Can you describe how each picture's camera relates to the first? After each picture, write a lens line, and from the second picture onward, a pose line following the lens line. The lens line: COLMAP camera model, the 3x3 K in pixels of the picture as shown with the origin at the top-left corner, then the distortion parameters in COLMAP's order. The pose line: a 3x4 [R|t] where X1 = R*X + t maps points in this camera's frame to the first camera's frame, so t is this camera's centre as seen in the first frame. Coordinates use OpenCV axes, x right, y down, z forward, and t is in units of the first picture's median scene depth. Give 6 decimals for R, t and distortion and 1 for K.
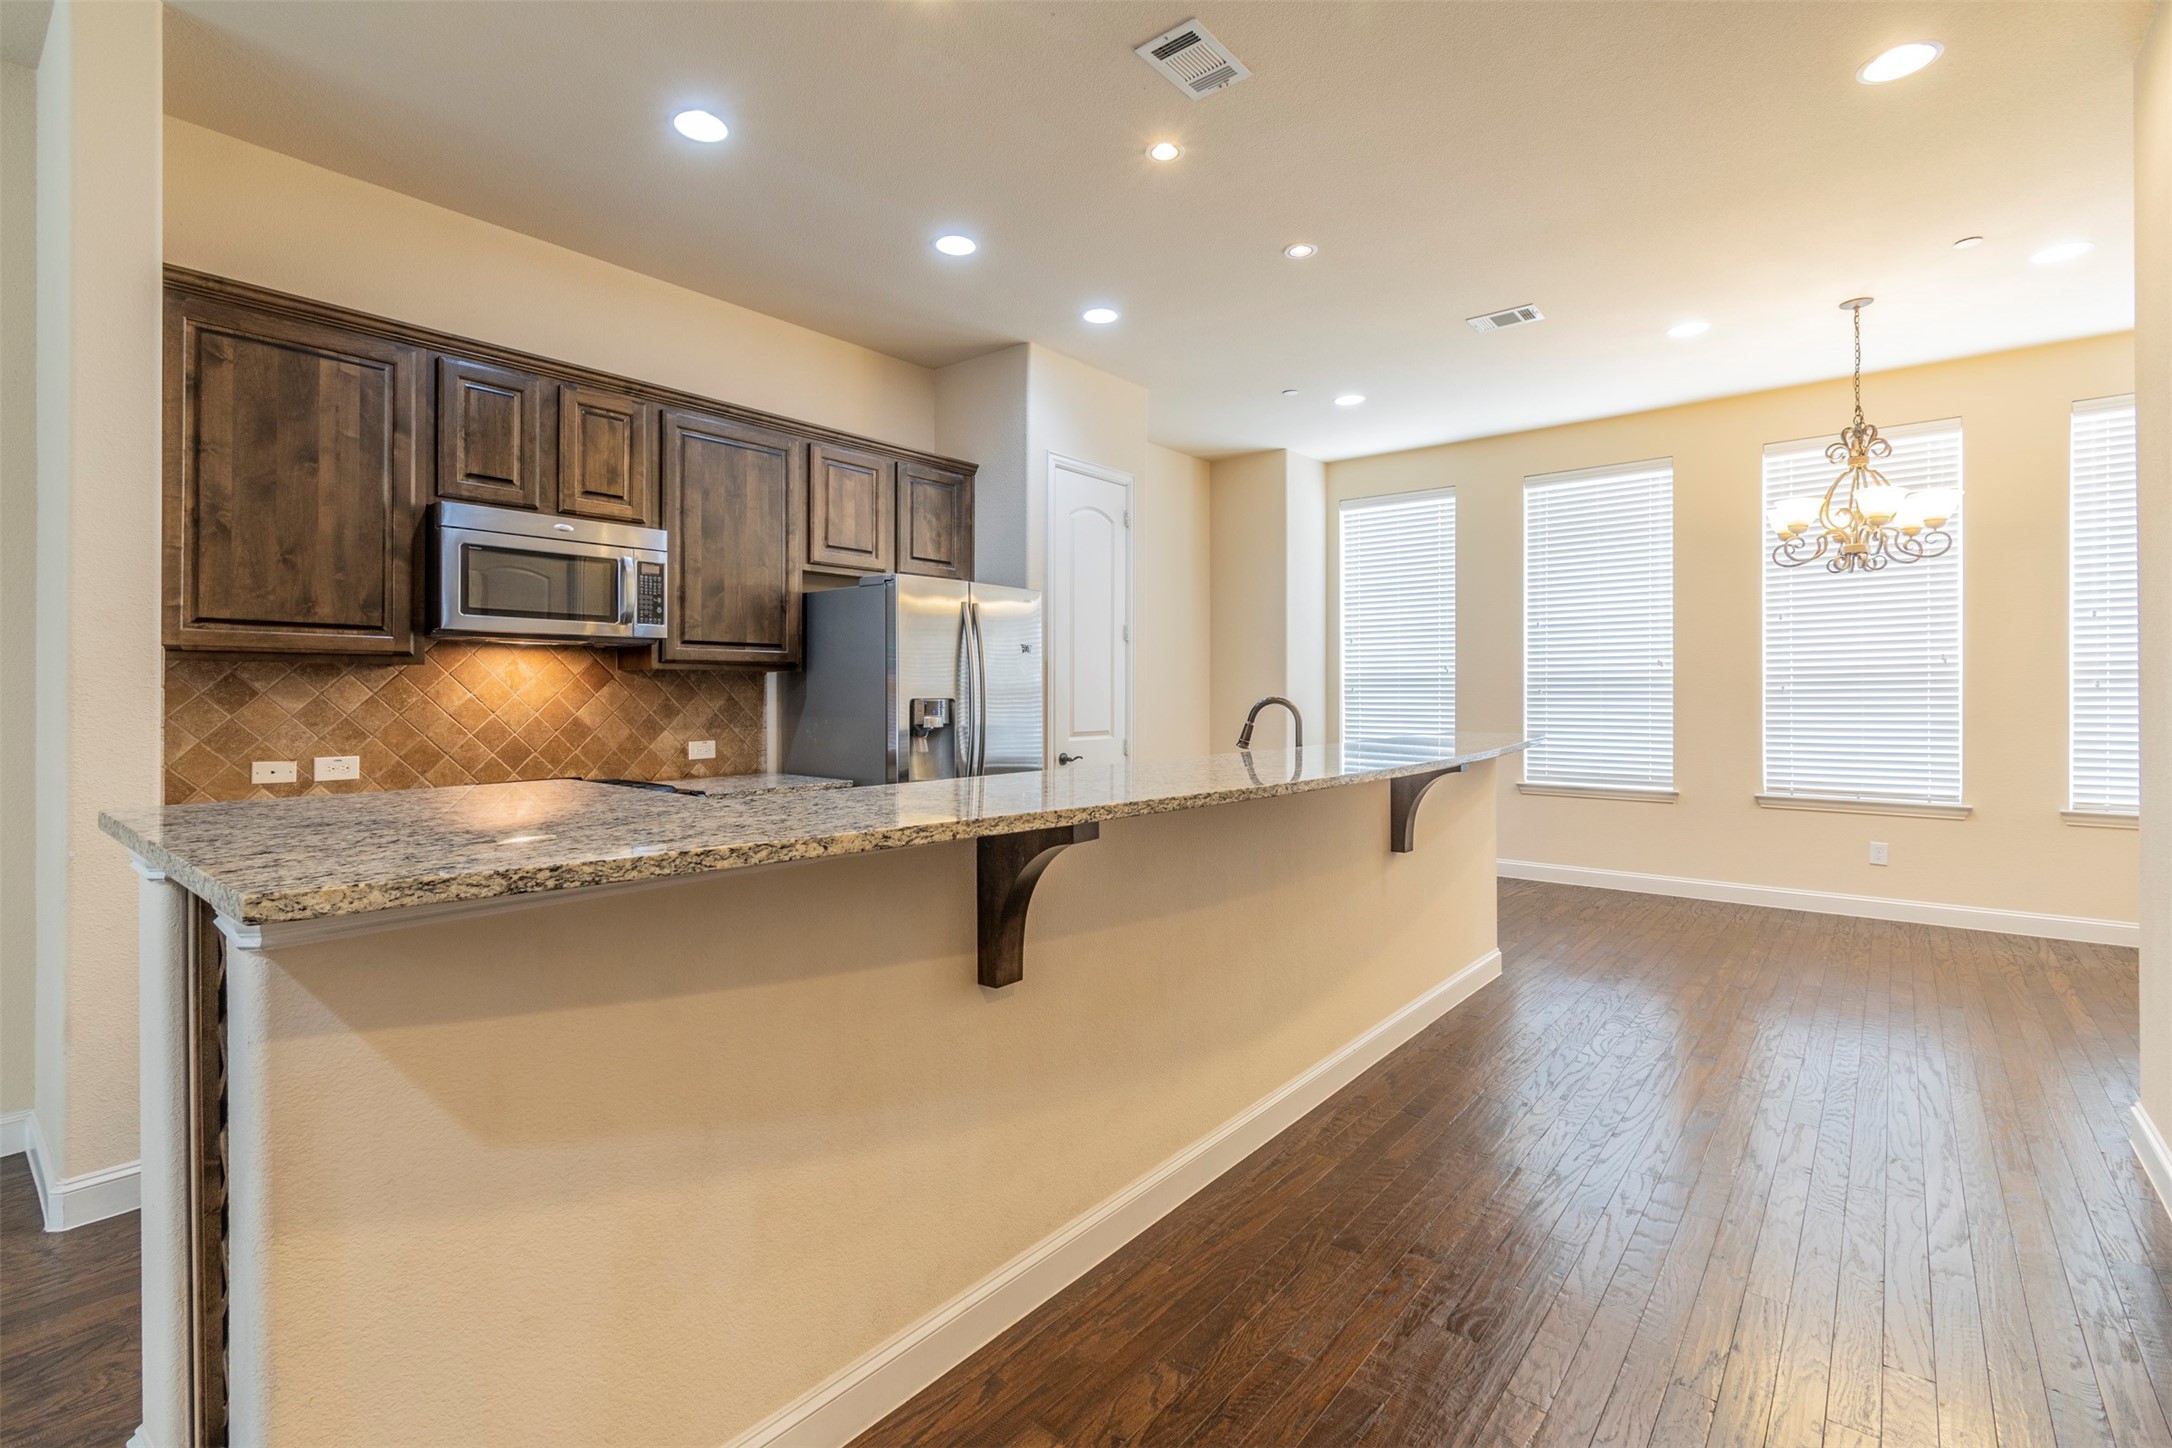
lens RADIAL K [[976.4, 0, 1087.1], [0, 976.4, 686.5], [0, 0, 1]] dist [0.002530, -0.000328]
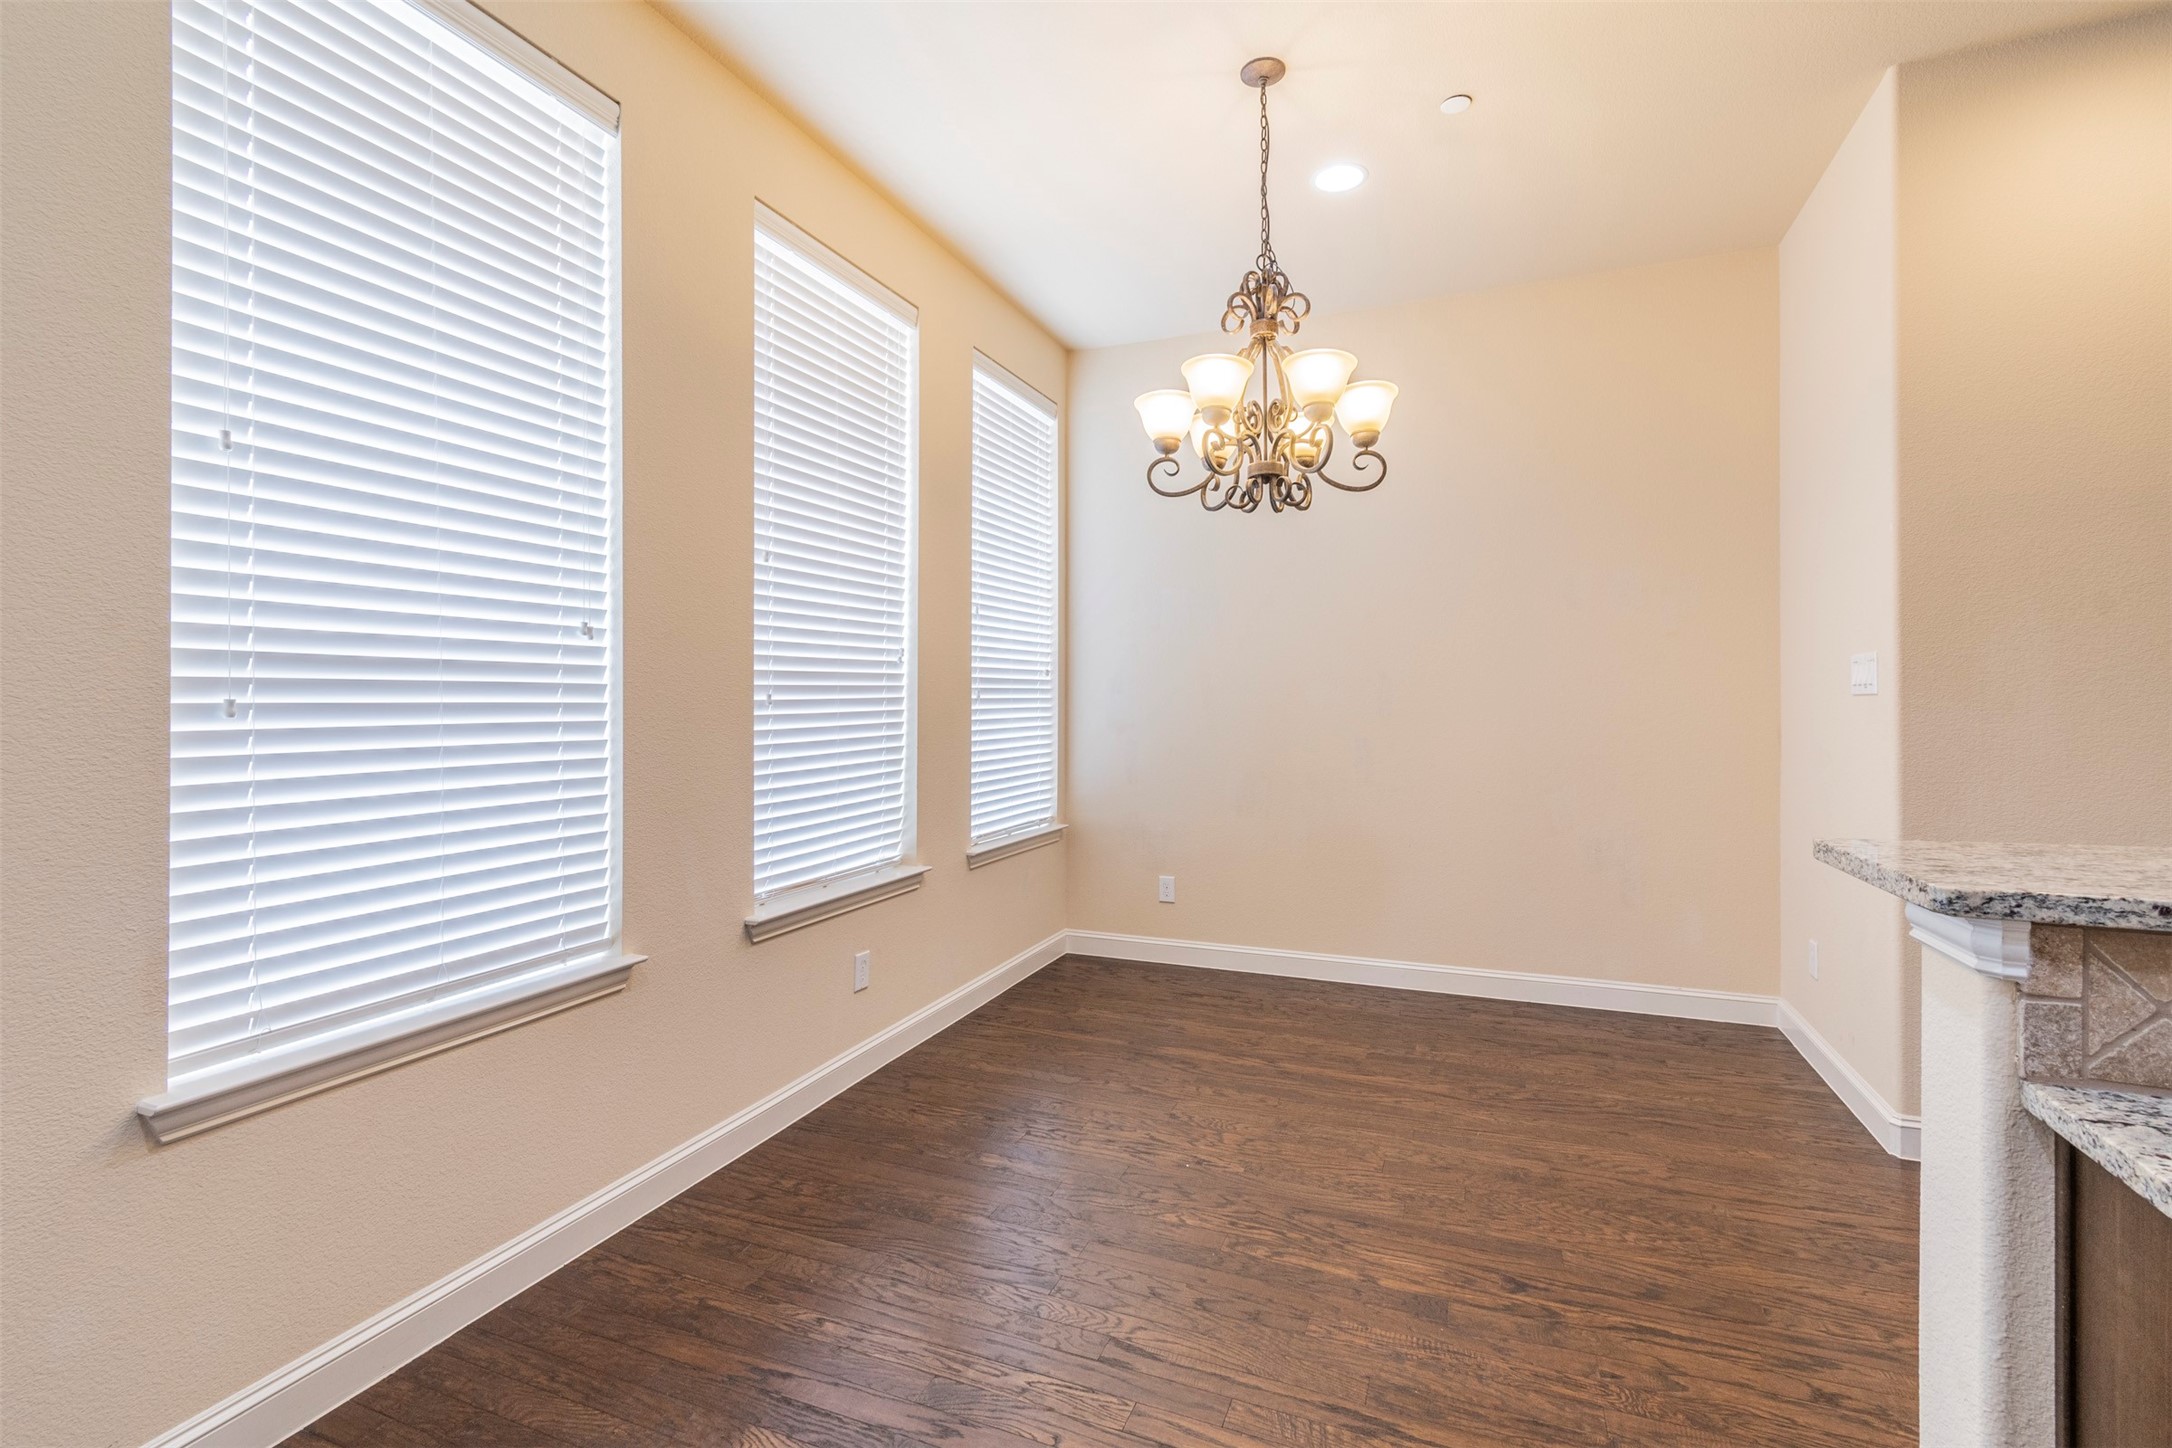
lens RADIAL K [[964.7, 0, 1089.1], [0, 964.7, 717.7], [0, 0, 1]] dist [0.002556, 0.000257]
pose [[-0.300220, -0.011878, 0.953796, 0.254431], [-0.001604, 0.999927, 0.011948, 0.007083], [-0.953869, 0.002057, -0.300217, 1.350794]]
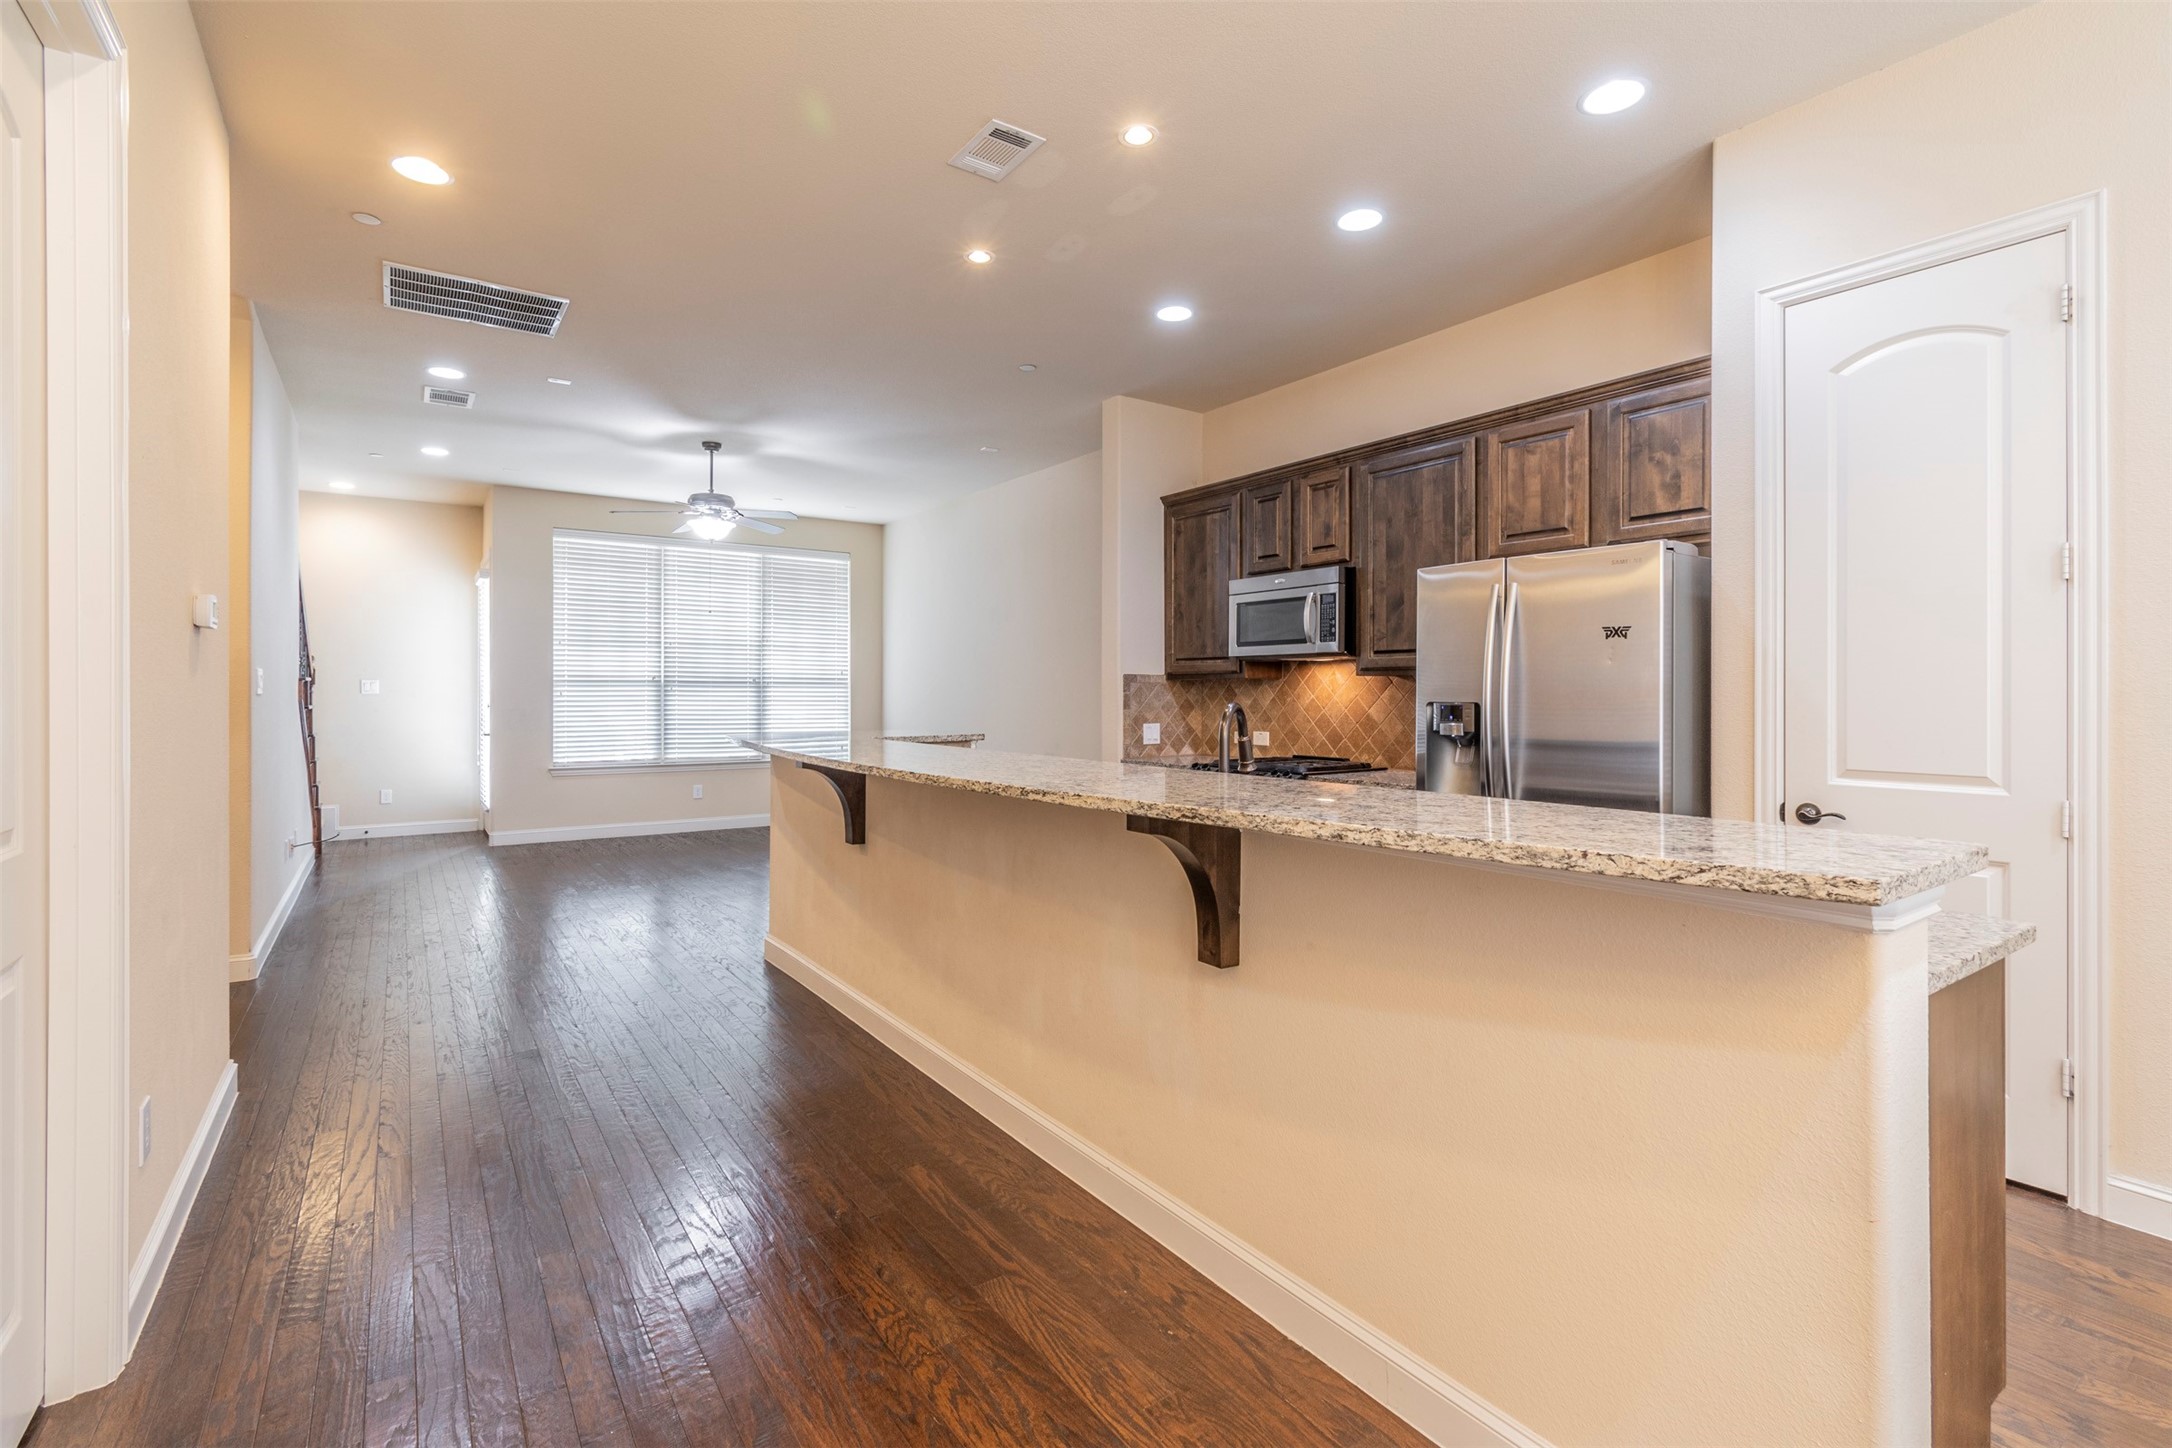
lens RADIAL K [[985.3, 0, 1078.7], [0, 985.3, 693.2], [0, 0, 1]] dist [0.000543, -0.000527]
pose [[-0.273779, 0.000252, -0.961793, 0.771598], [0.005614, 0.999983, -0.001336, 0.003203], [0.961776, -0.005765, -0.273776, 0.904100]]
